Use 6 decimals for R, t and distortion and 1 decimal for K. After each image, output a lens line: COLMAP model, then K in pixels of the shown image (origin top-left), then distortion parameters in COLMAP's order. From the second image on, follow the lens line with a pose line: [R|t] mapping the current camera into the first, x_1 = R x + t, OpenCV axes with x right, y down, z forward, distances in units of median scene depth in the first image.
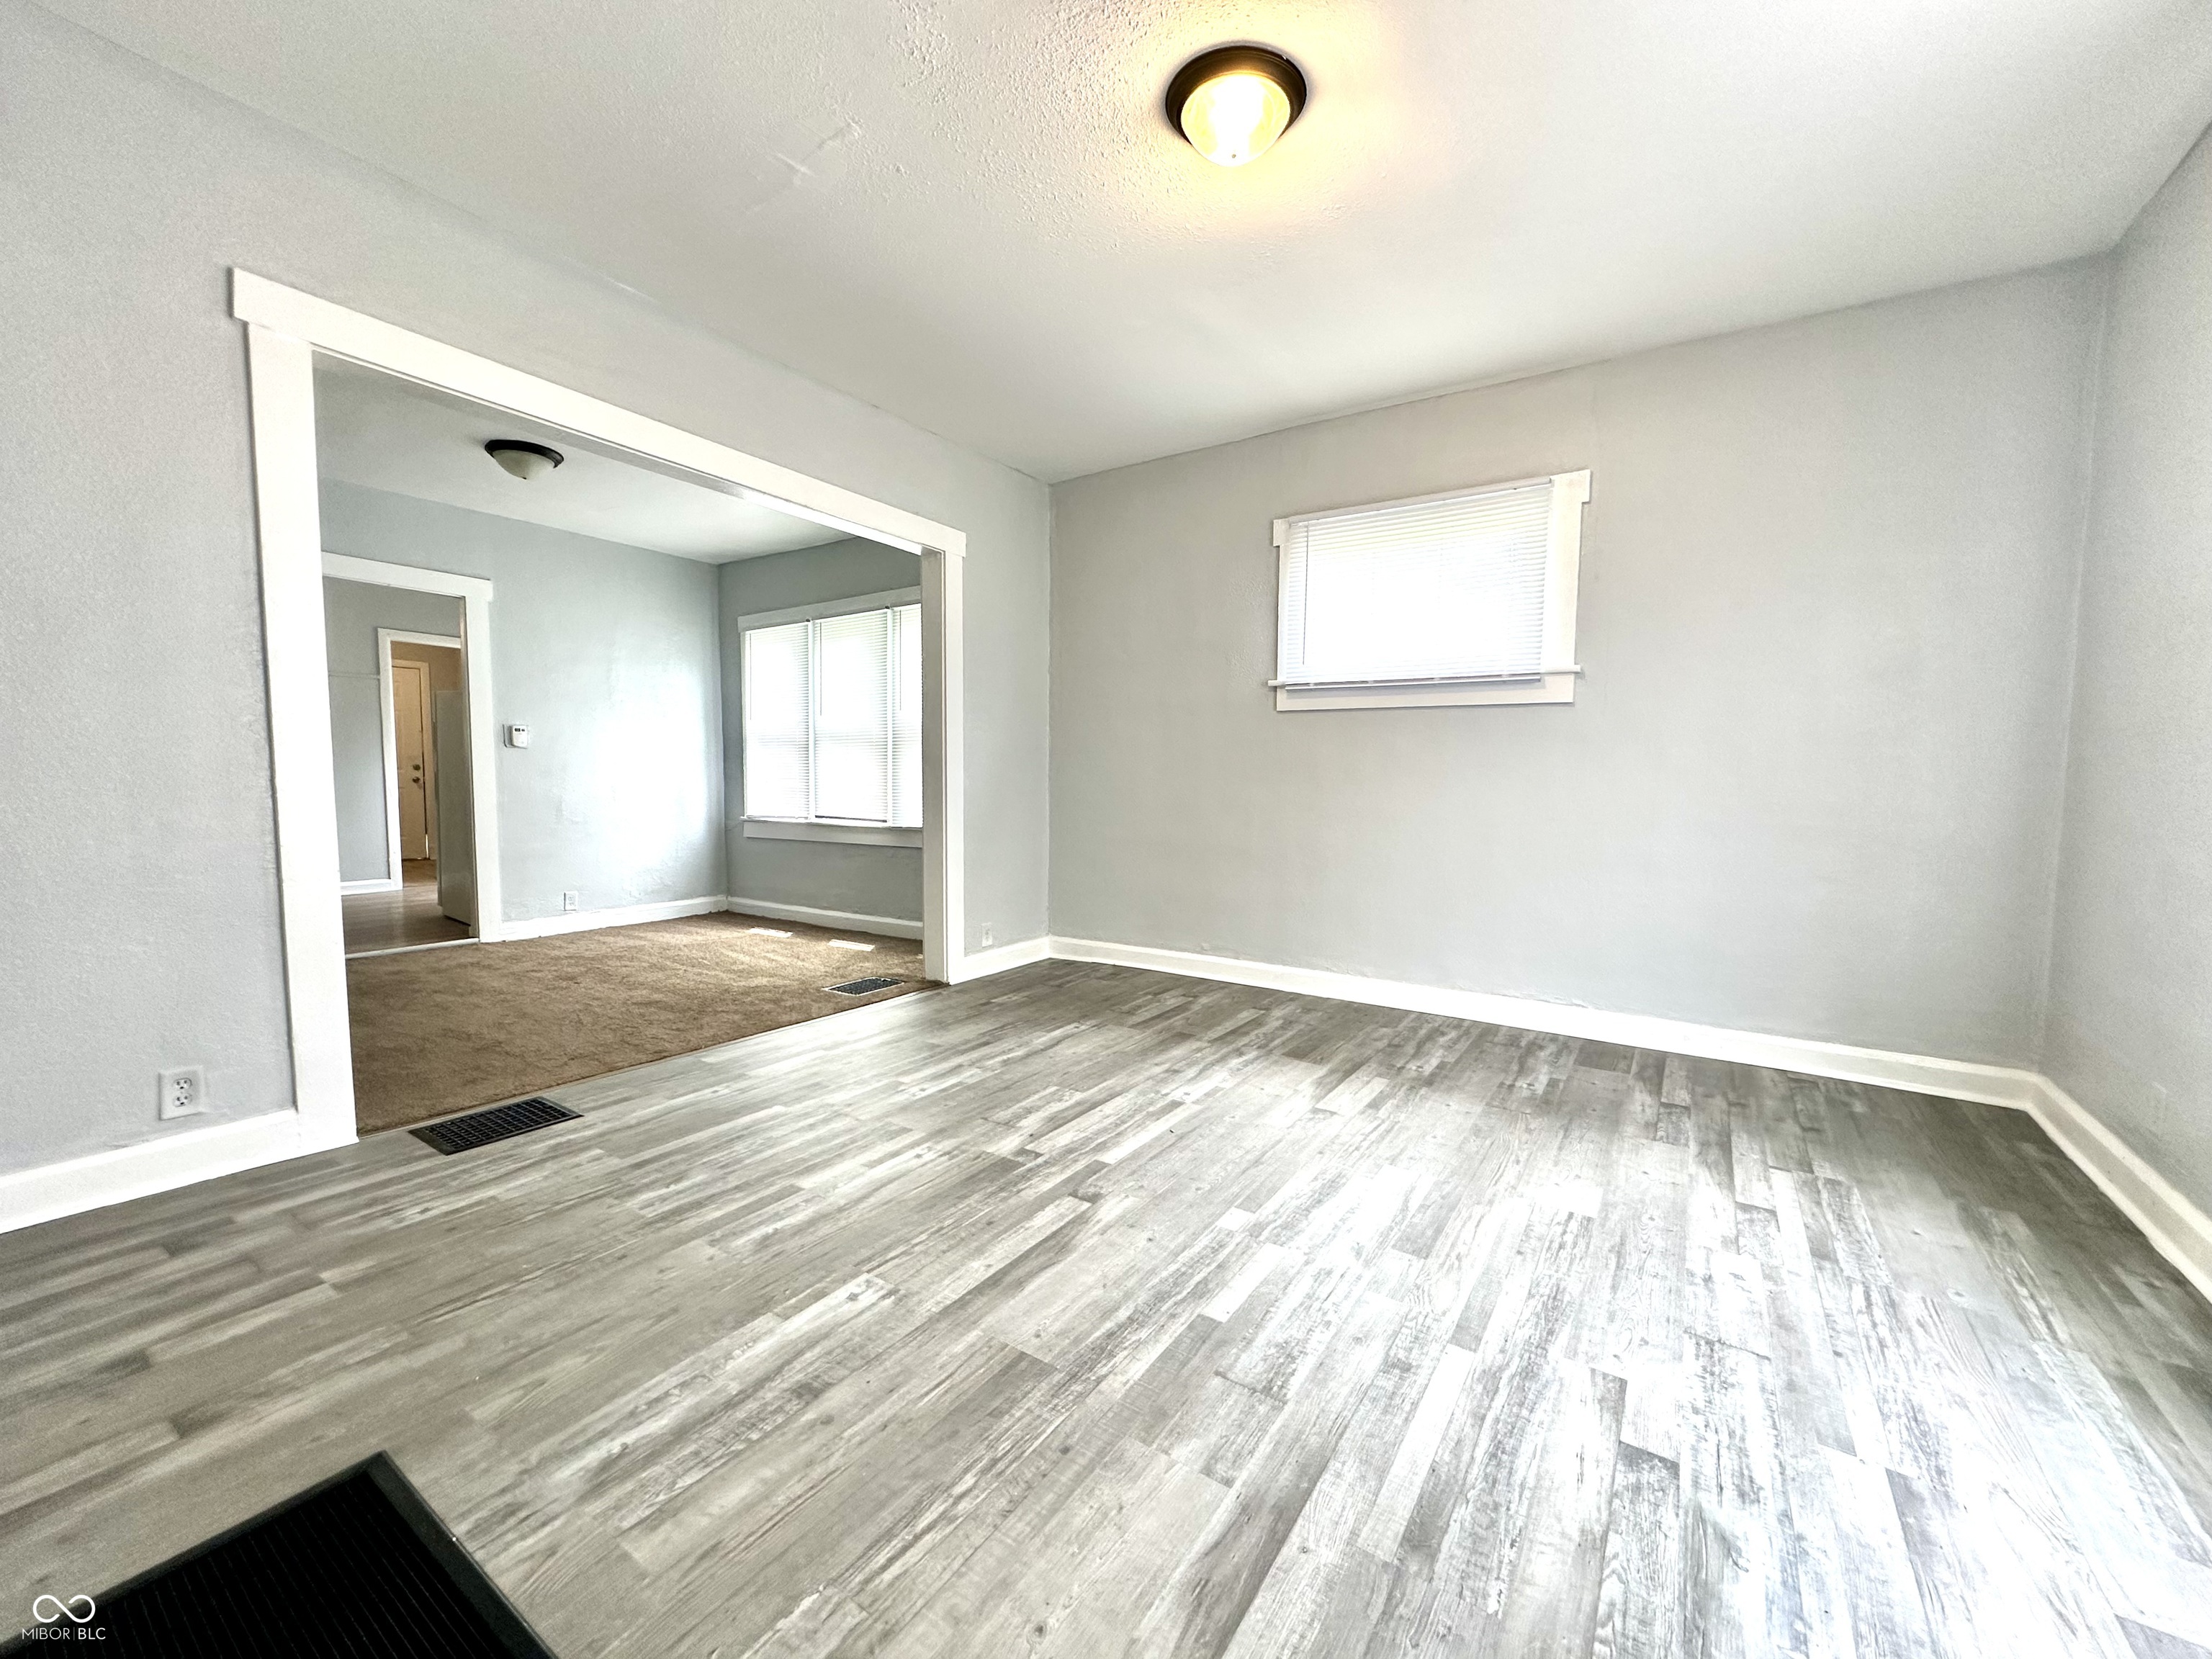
lens RADIAL K [[881.6, 0, 1108.0], [0, 881.6, 828.7], [0, 0, 1]] dist [-0.004303, 0.000999]
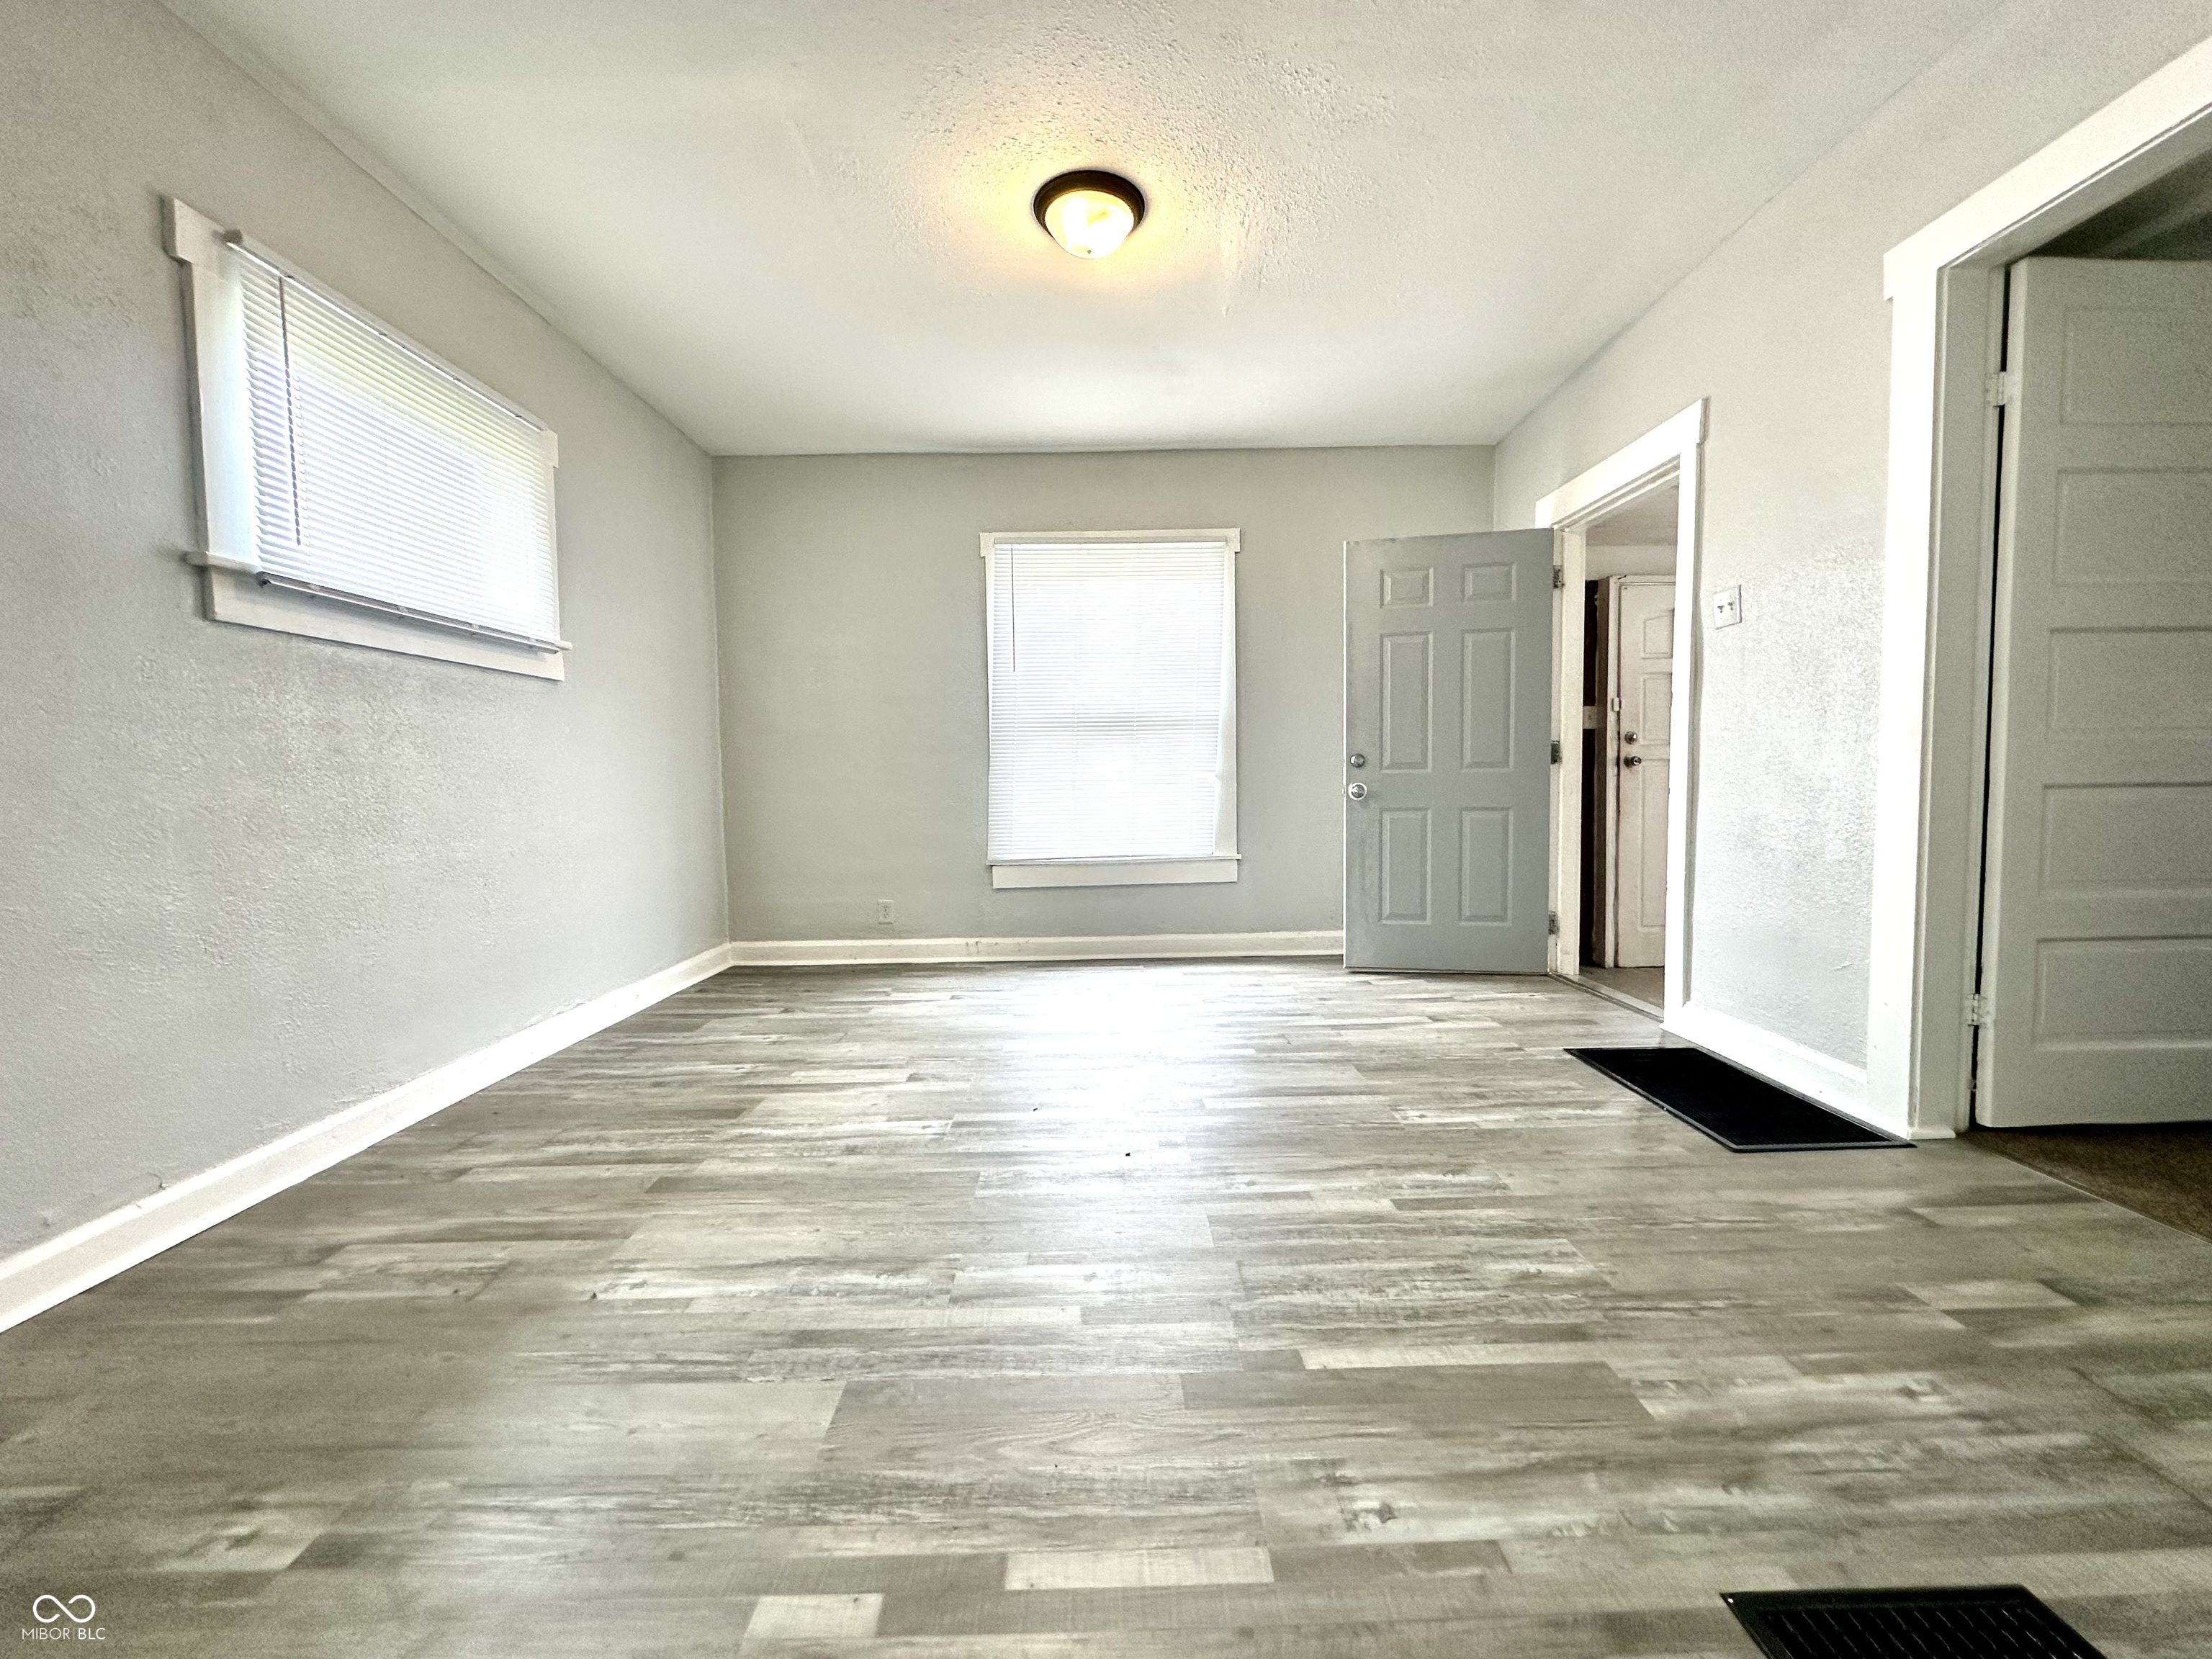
lens RADIAL K [[881.6, 0, 1108.0], [0, 881.6, 828.7], [0, 0, 1]] dist [-0.004303, 0.000999]
pose [[-0.563503, -0.051070, 0.824534, -0.623710], [0.064966, 0.992257, 0.105857, -0.054539], [-0.823556, 0.113218, -0.555822, 1.171145]]
